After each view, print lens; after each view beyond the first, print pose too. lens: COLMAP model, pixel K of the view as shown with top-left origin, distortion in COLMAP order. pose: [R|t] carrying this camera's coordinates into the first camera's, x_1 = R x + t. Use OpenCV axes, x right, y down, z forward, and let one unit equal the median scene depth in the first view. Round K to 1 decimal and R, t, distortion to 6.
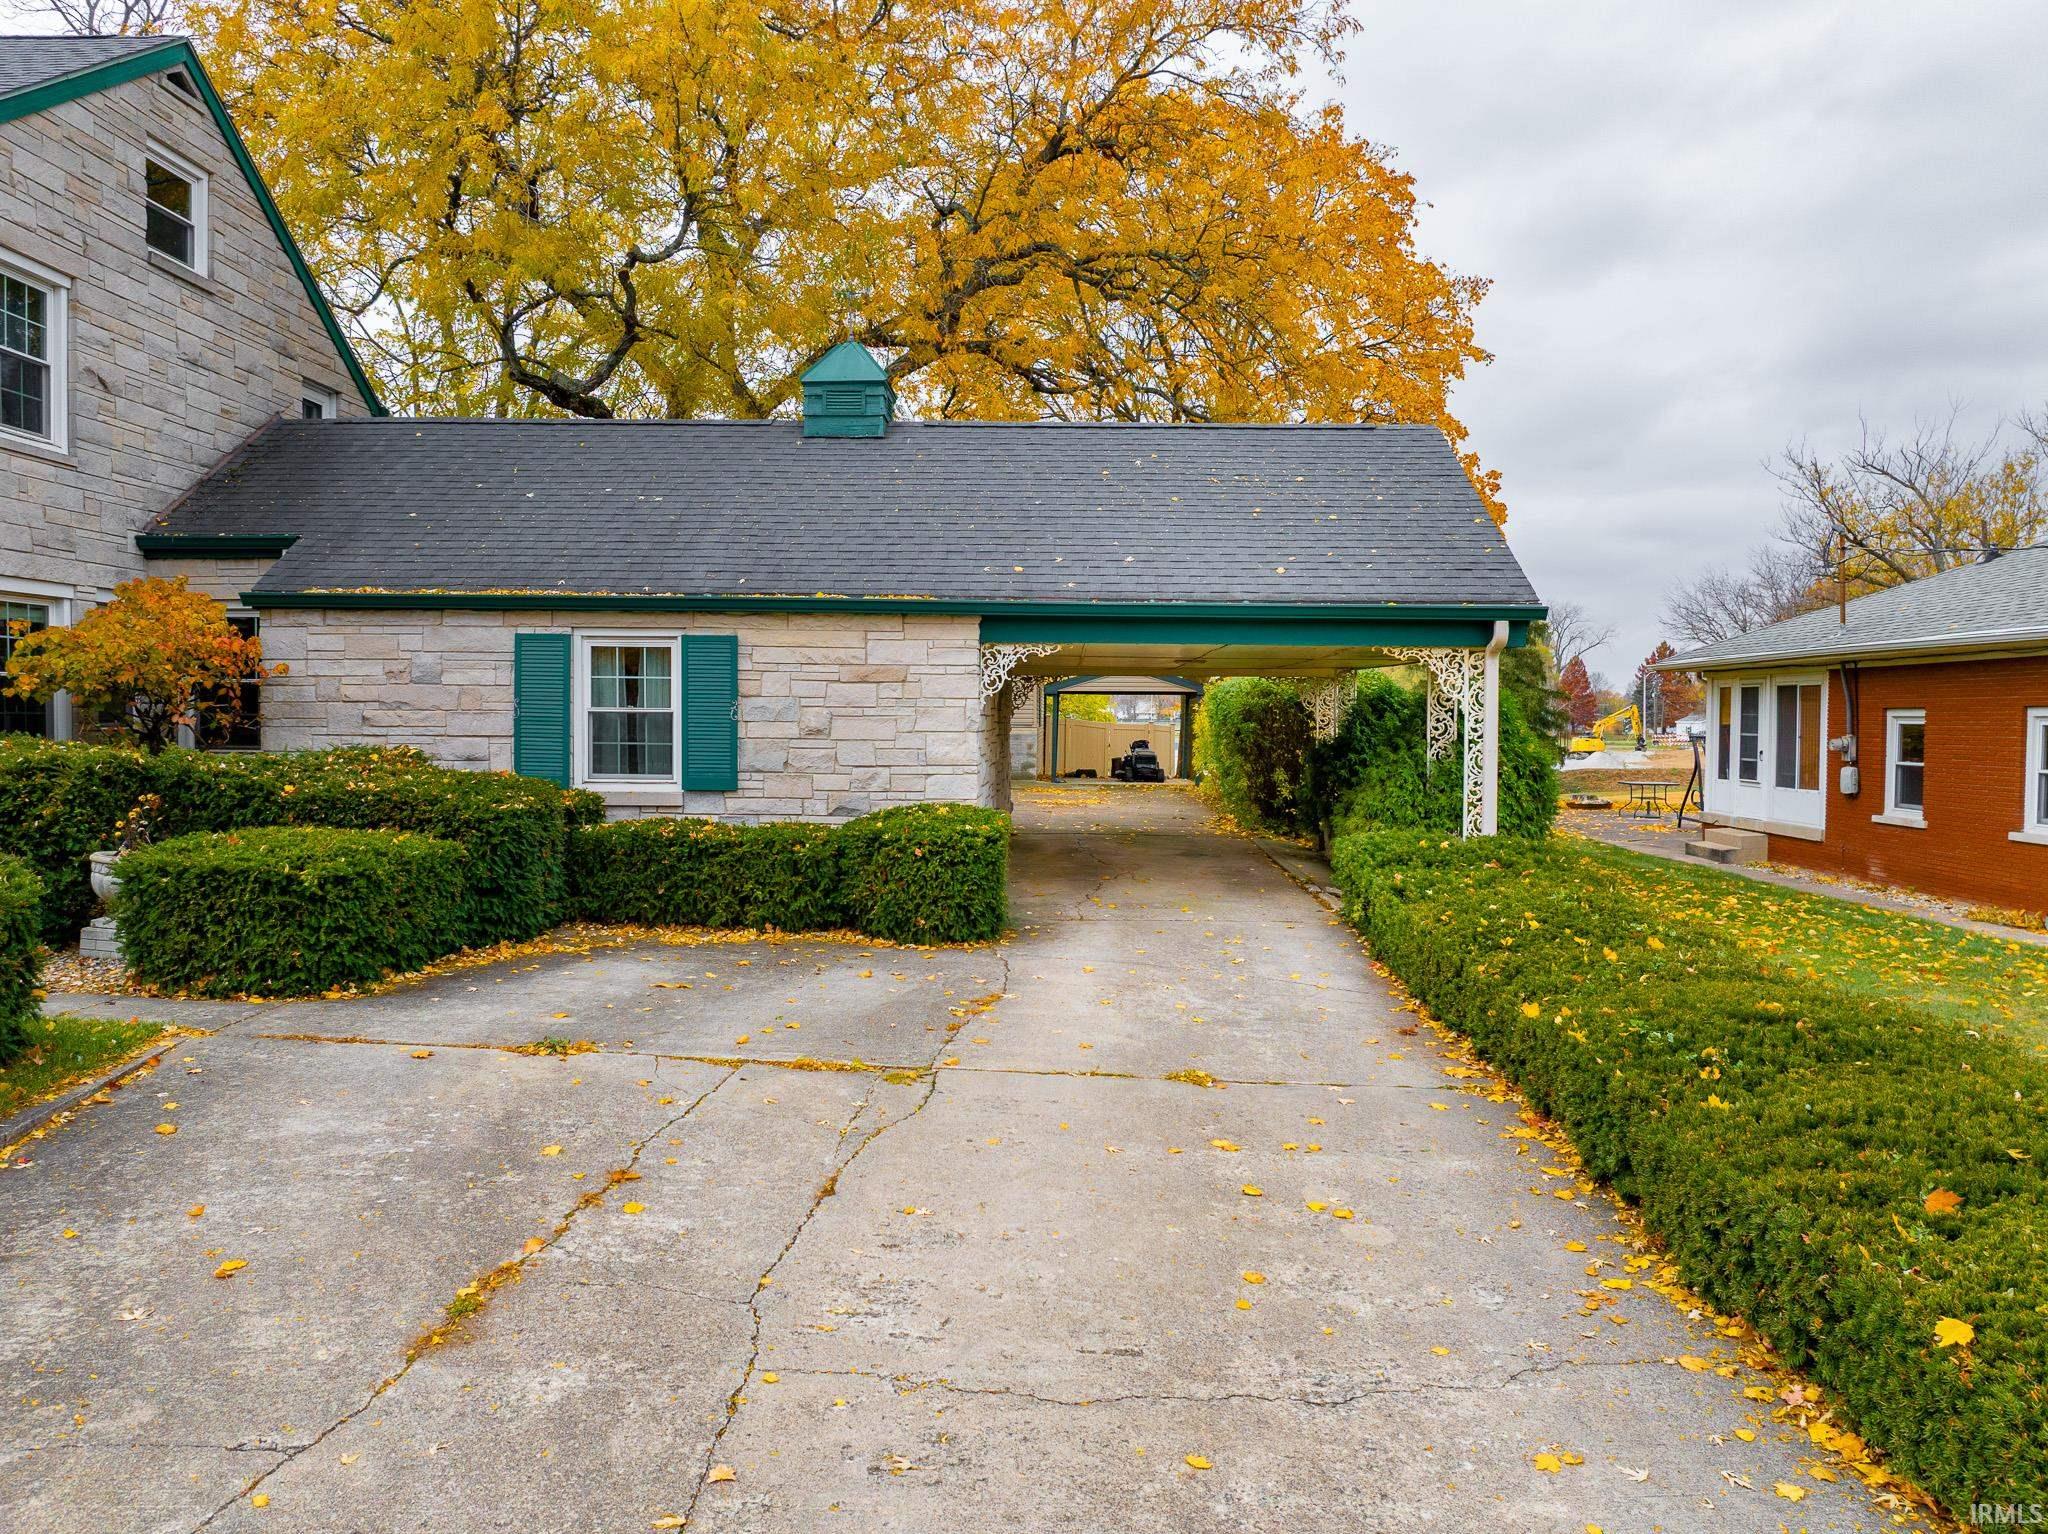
lens RADIAL K [[1430.6, 0, 1027.1], [0, 1430.6, 764.1], [0, 0, 1]] dist [-0.032399, 0.000799]
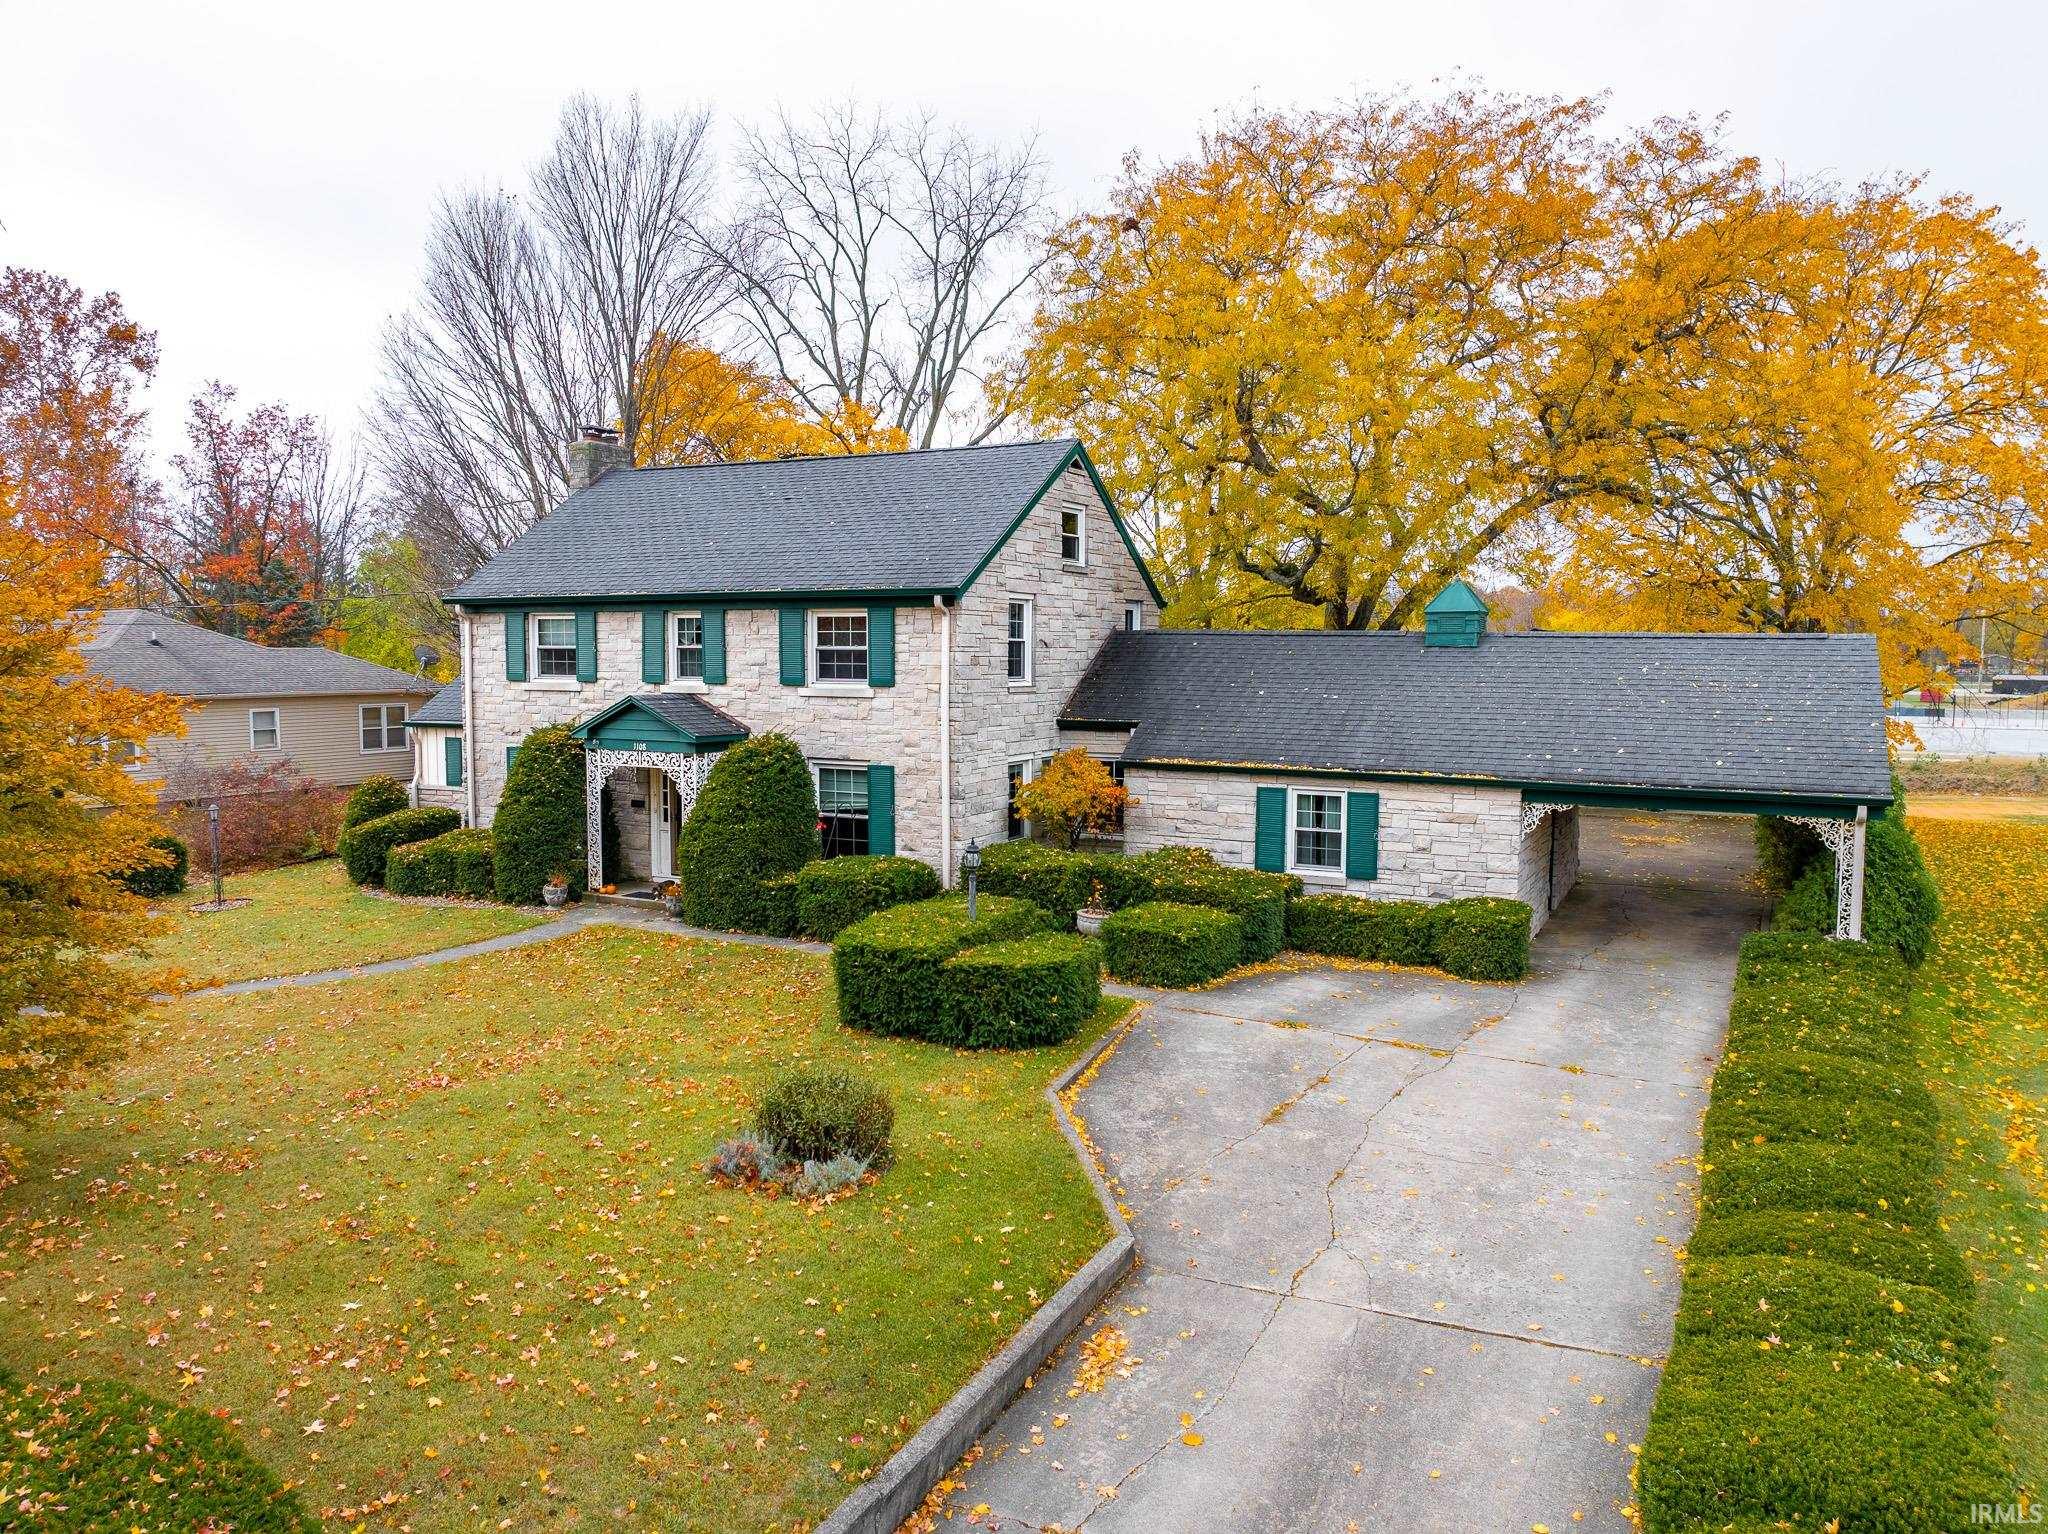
lens RADIAL K [[1430.6, 0, 1028.2], [0, 1430.6, 765.5], [0, 0, 1]] dist [-0.032399, 0.000799]
pose [[0.899406, 0.030105, -0.436077, 0.181513], [-0.010845, 0.998855, 0.046589, -0.205899], [0.436980, -0.037173, 0.898703, -0.798323]]
